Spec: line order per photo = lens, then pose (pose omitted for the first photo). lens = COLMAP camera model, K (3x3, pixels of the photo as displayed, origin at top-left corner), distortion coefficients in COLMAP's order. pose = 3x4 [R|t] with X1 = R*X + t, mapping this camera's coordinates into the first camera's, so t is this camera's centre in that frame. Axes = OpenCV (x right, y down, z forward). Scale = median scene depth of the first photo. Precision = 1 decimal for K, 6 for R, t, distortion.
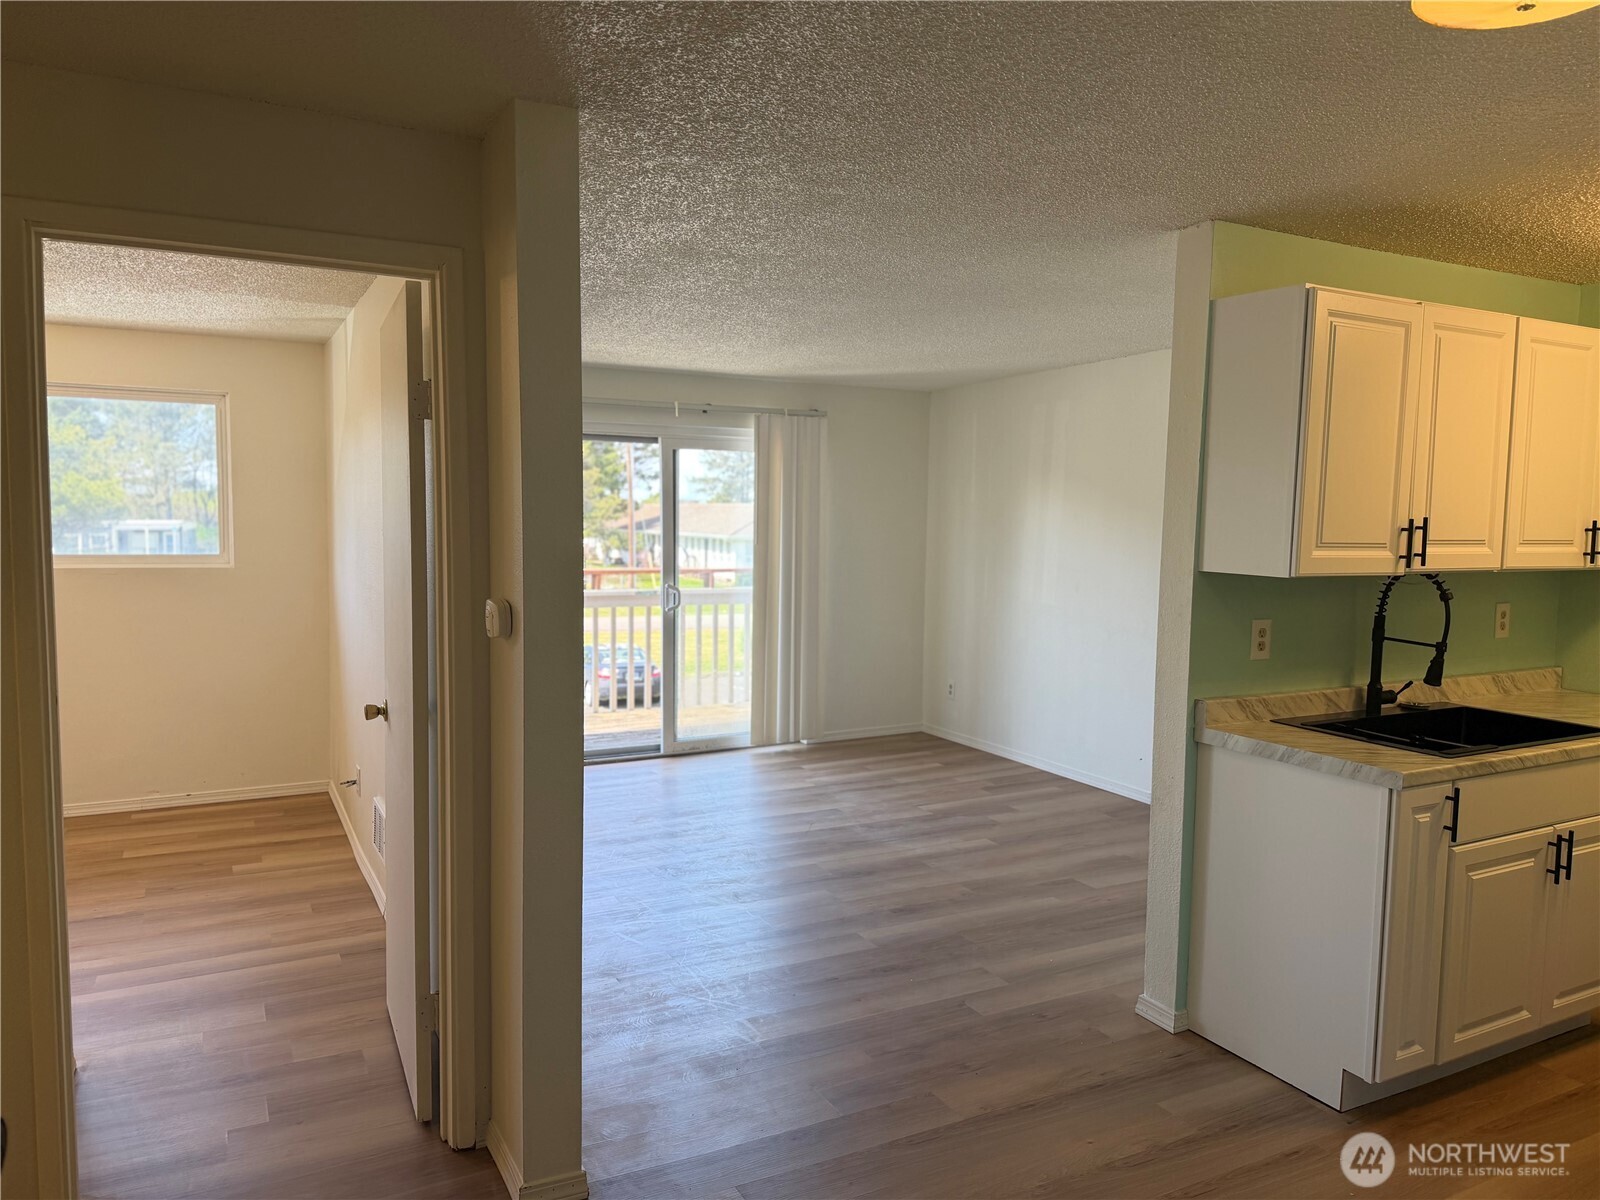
lens RADIAL K [[1120.4, 0, 800.6], [0, 1120.4, 602.8], [0, 0, 1]] dist [0.057702, -0.079127]
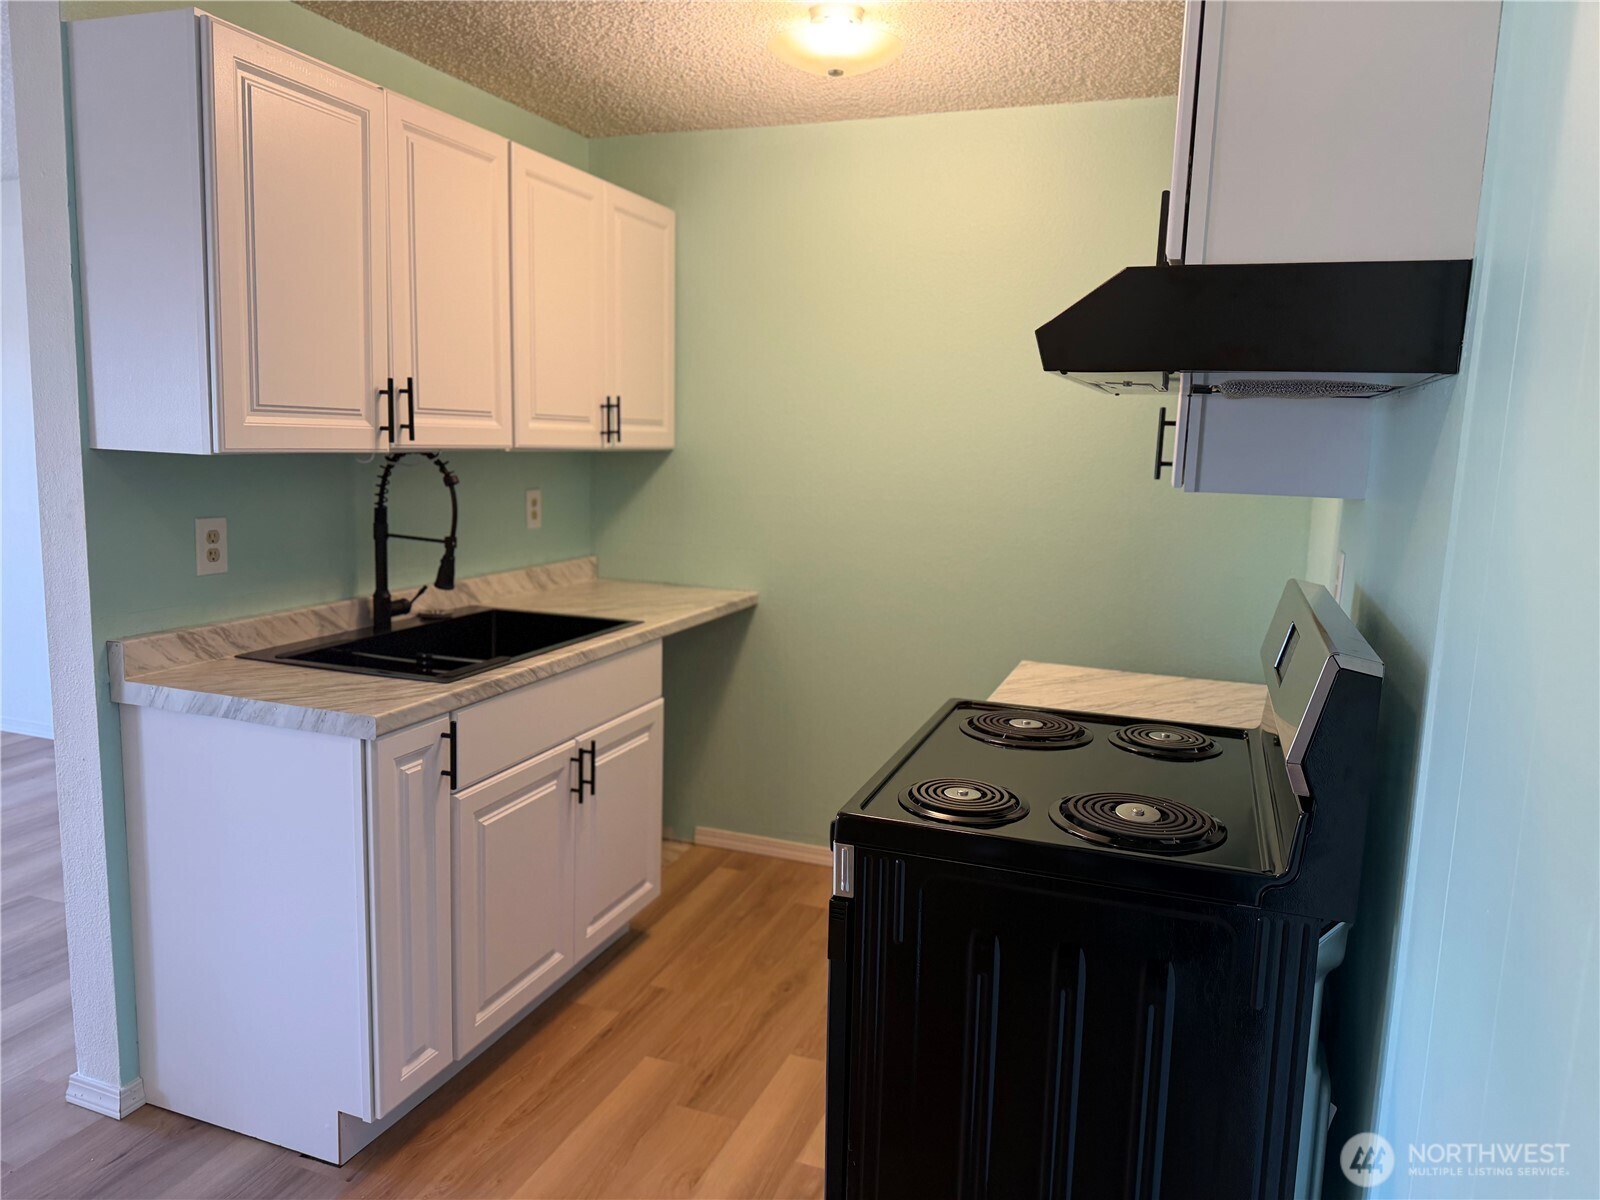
lens RADIAL K [[1120.4, 0, 814.2], [0, 1120.4, 601.6], [0, 0, 1]] dist [0.057702, -0.079127]
pose [[0.736458, -0.091706, 0.670239, 0.212471], [0.033884, 0.994526, 0.098844, 0.010078], [-0.675634, -0.050084, 0.735534, 0.221397]]
